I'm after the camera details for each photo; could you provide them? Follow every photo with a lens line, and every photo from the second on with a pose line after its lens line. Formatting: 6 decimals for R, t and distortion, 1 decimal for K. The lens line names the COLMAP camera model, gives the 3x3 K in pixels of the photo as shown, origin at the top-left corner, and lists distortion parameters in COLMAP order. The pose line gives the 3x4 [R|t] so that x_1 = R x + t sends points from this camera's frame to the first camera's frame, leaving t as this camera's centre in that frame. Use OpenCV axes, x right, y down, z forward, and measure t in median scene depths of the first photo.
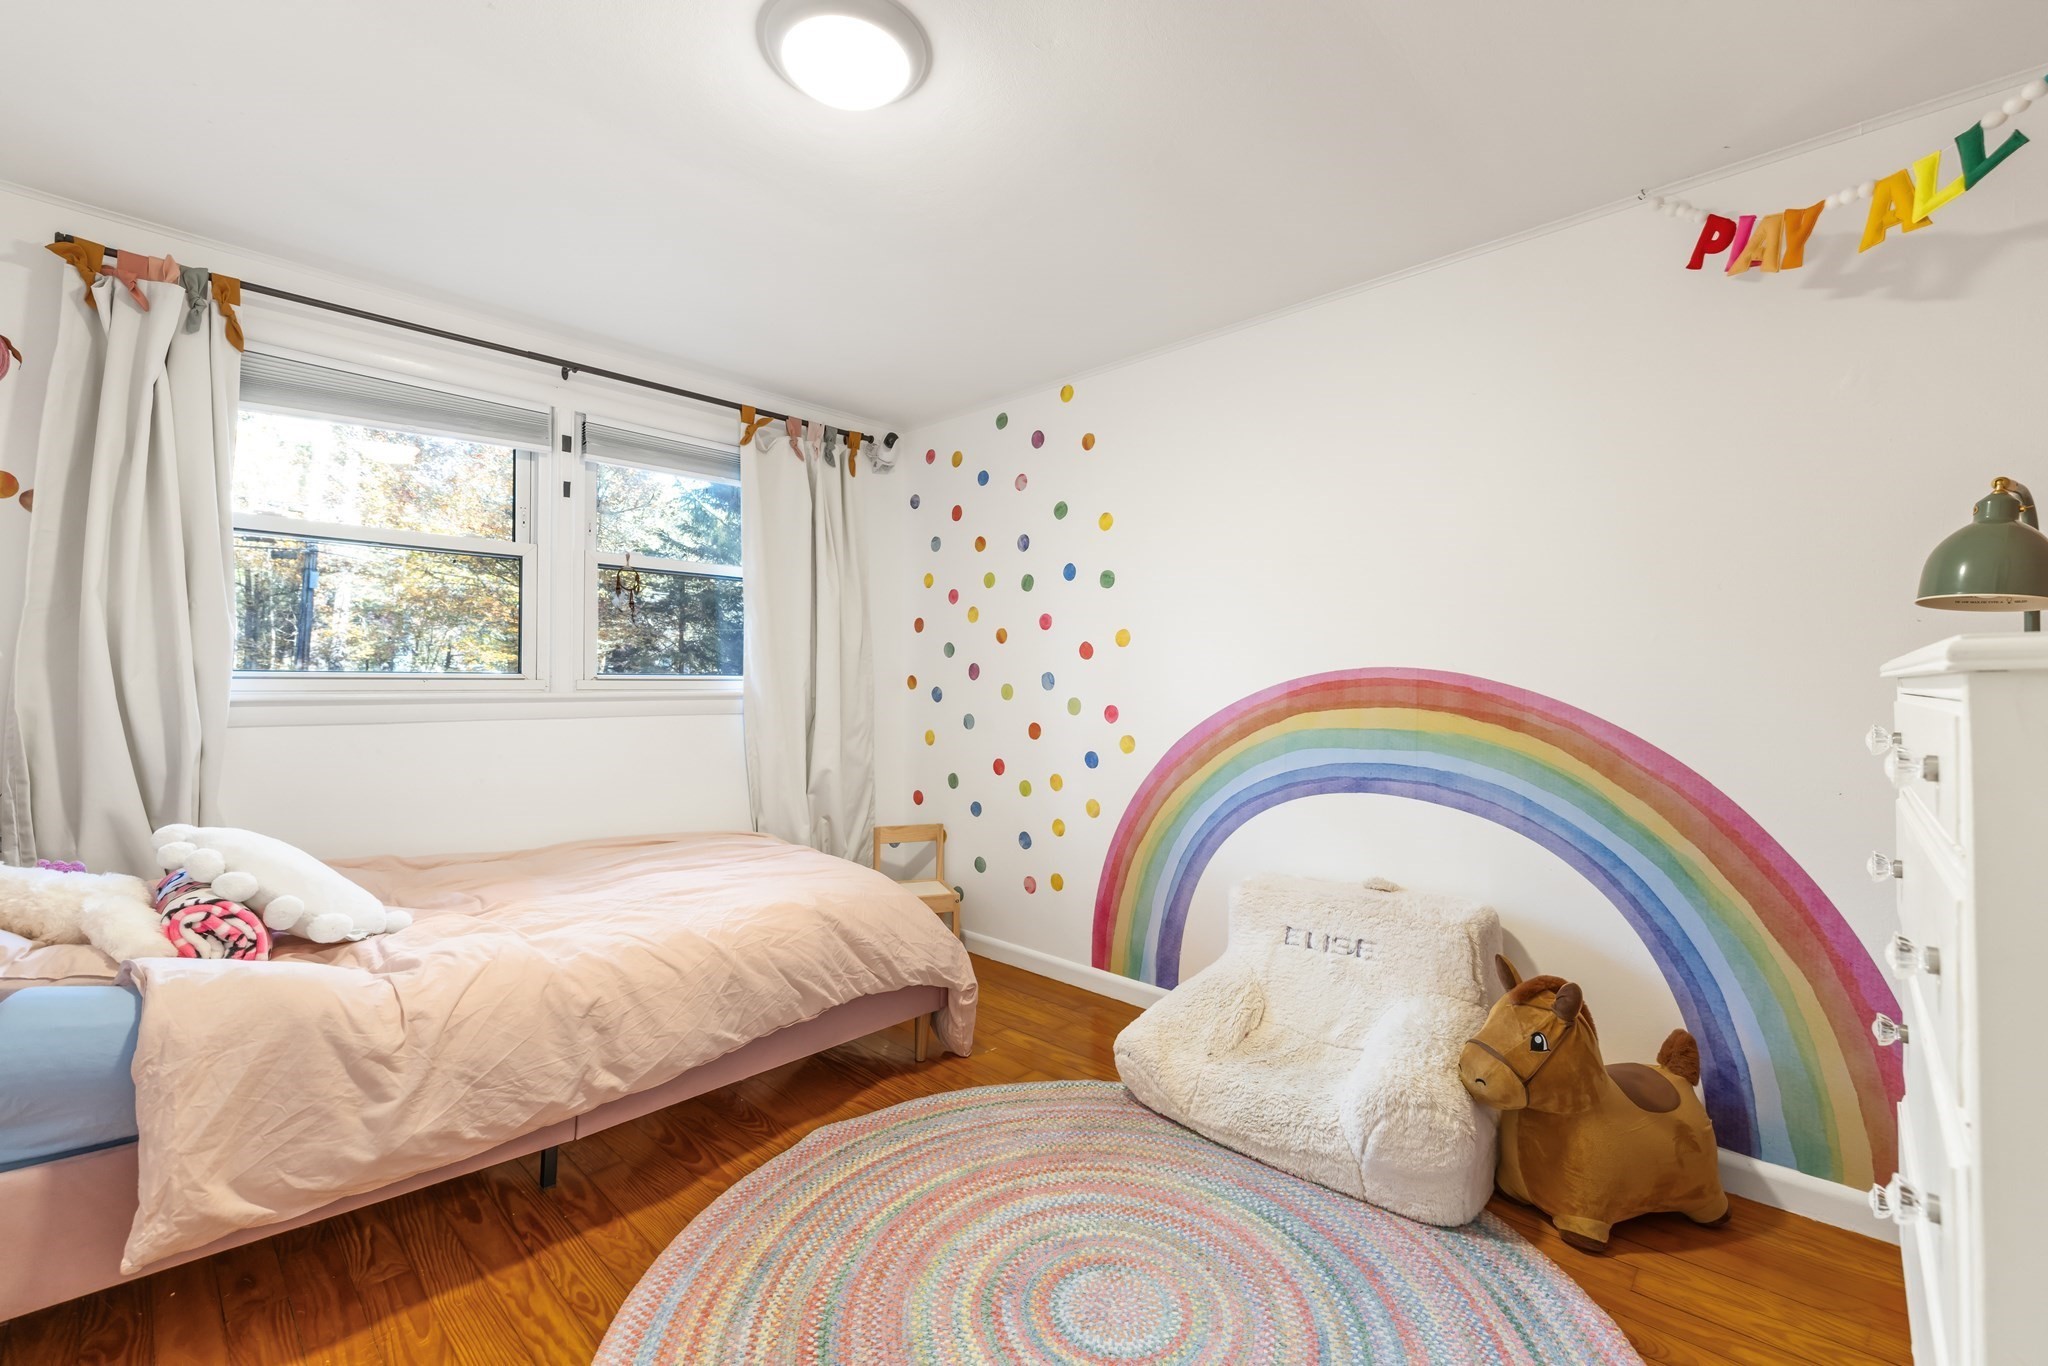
lens RADIAL K [[873.1, 0, 1024.5], [0, 873.1, 667.2], [0, 0, 1]] dist [0.001198, -0.000290]
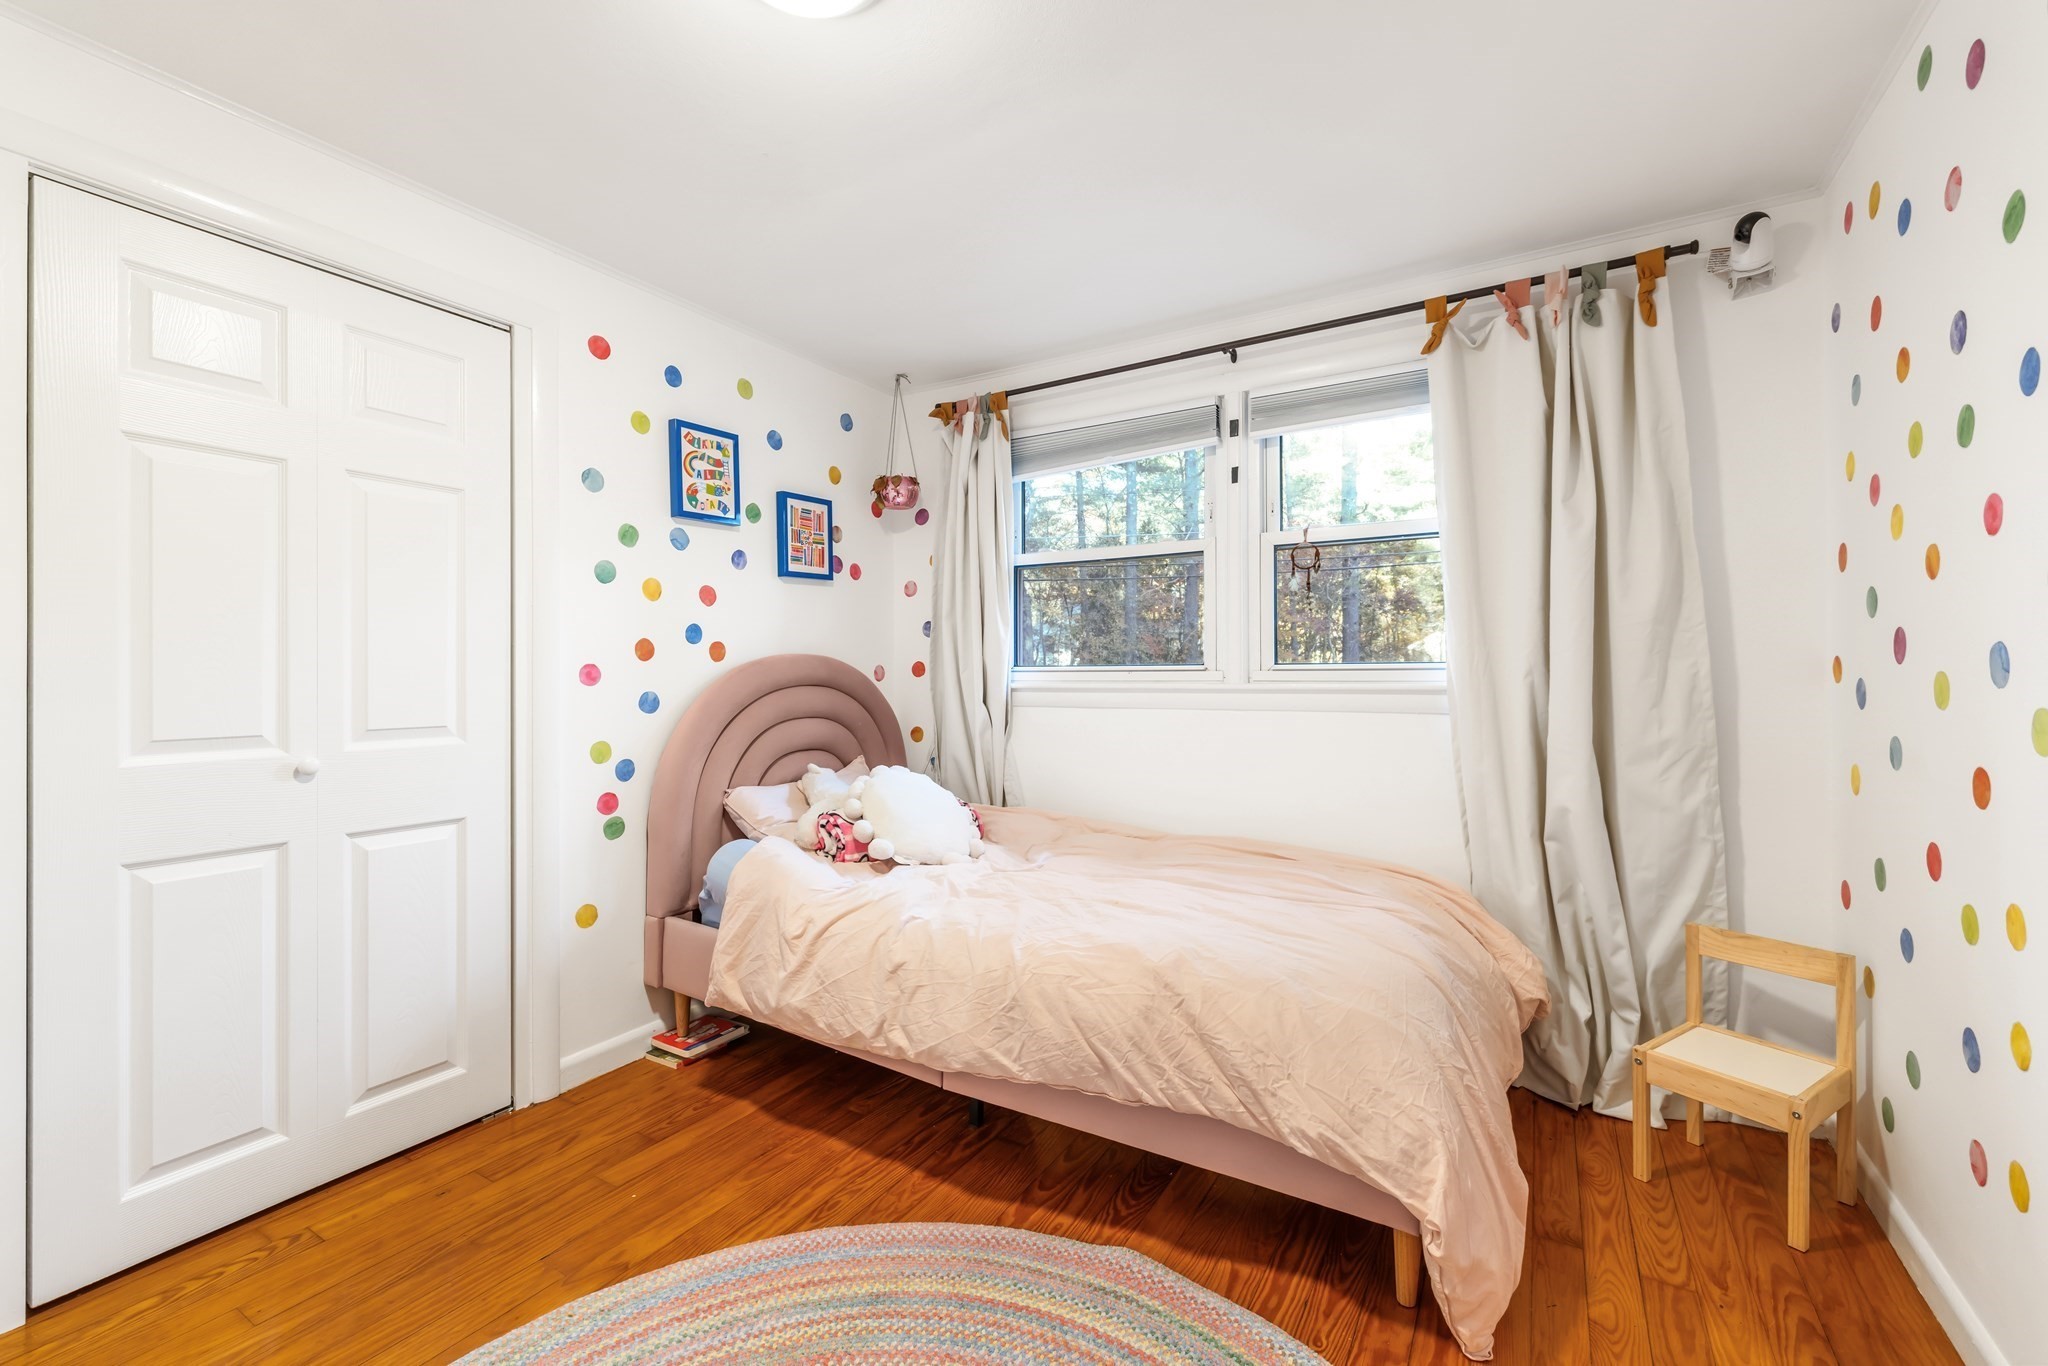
lens RADIAL K [[873.1, 0, 1024.5], [0, 873.1, 667.2], [0, 0, 1]] dist [0.001198, -0.000290]
pose [[0.194911, -0.009808, -0.980772, 0.479755], [0.022919, 0.999723, -0.005443, 0.013325], [0.980553, -0.021417, 0.195081, 0.722915]]
